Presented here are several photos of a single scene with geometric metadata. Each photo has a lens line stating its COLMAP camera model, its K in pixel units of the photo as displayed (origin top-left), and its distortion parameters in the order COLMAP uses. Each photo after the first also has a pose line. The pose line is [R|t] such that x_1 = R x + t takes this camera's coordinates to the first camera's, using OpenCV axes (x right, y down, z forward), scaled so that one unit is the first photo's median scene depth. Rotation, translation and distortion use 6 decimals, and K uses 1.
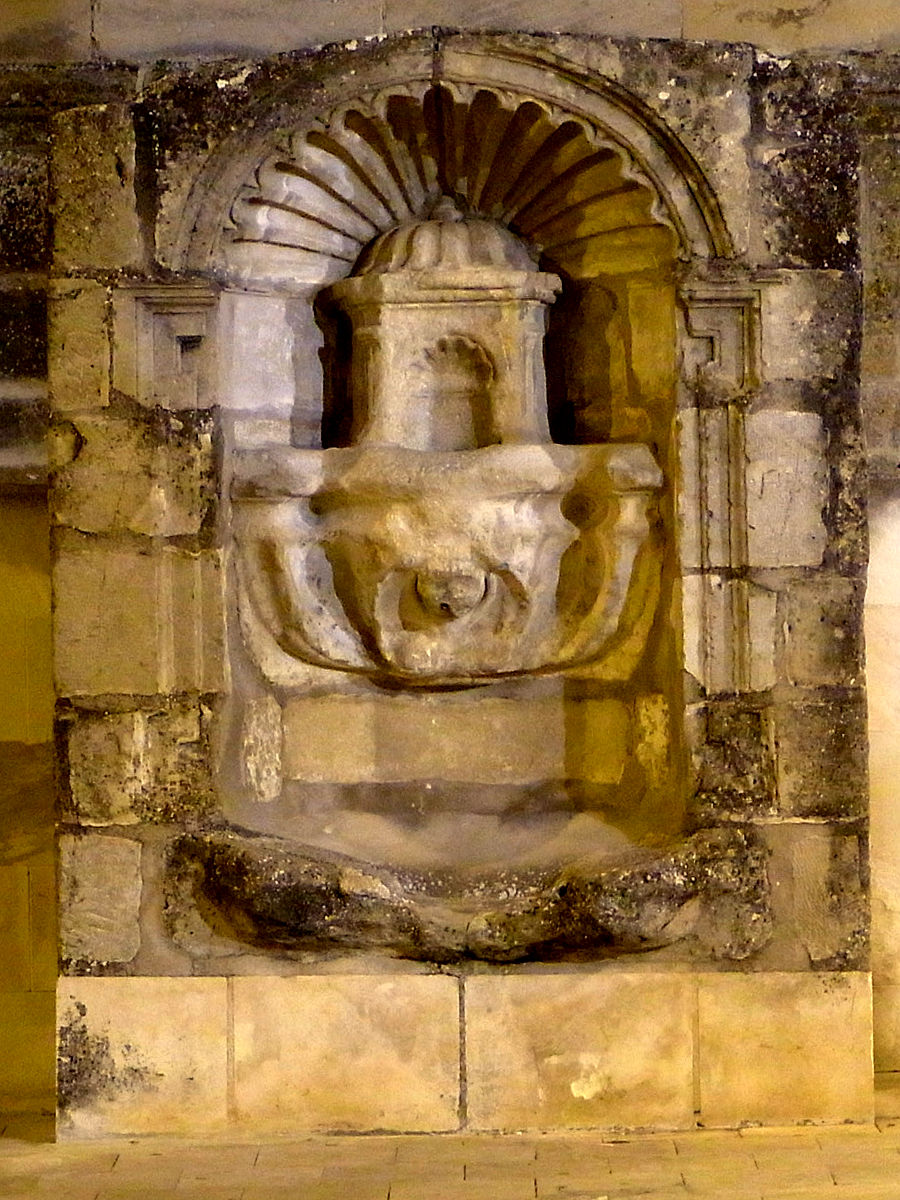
lens RADIAL K [[5526.3, 0, 450.0], [0, 5526.3, 600.0], [0, 0, 1]] dist [0.215275, 4.199444]
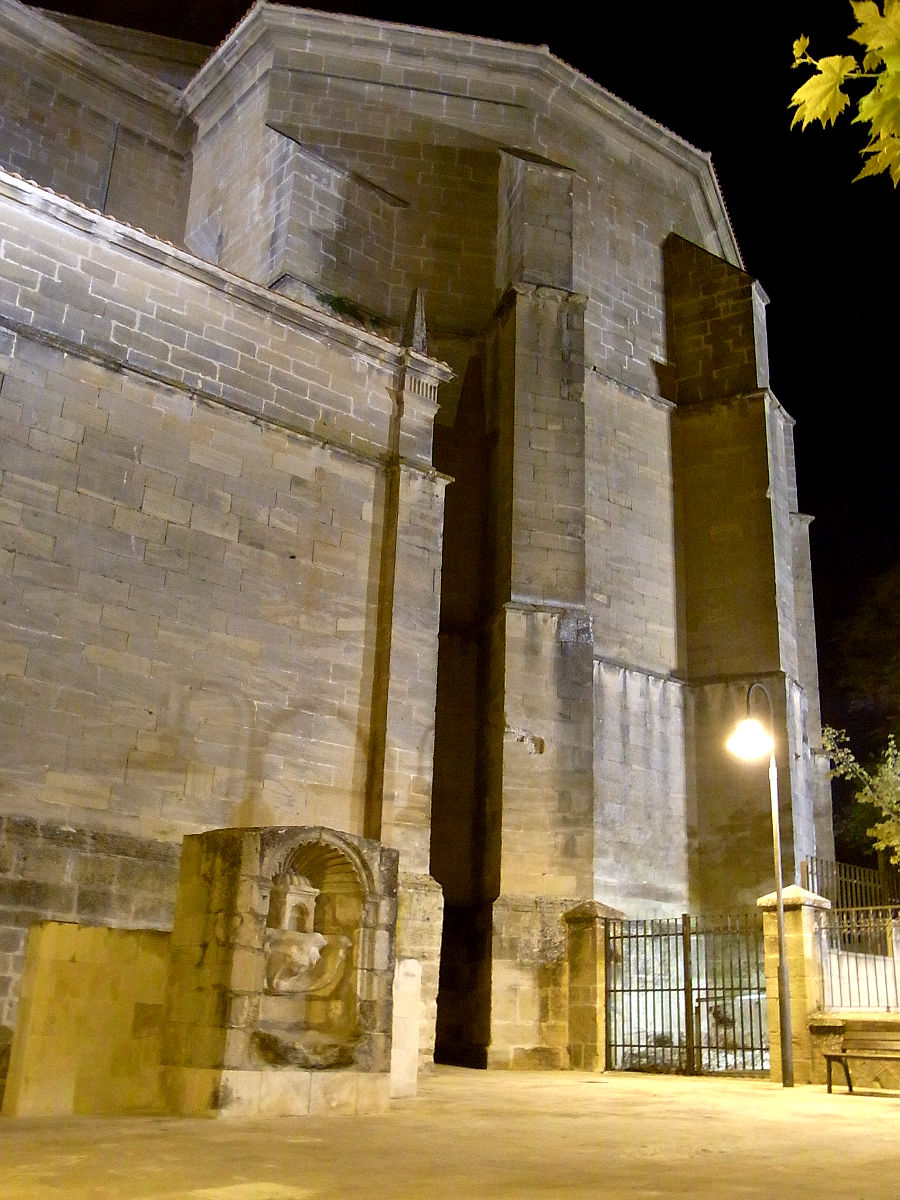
lens RADIAL K [[1227.3, 0, 450.0], [0, 1227.3, 600.0], [0, 0, 1]] dist [-0.131140, 0.236757]
pose [[0.679864, 0.282595, 0.676701, -0.590900], [-0.039057, 0.935412, -0.351395, 0.052207], [-0.732297, 0.212471, 0.646991, 0.317056]]
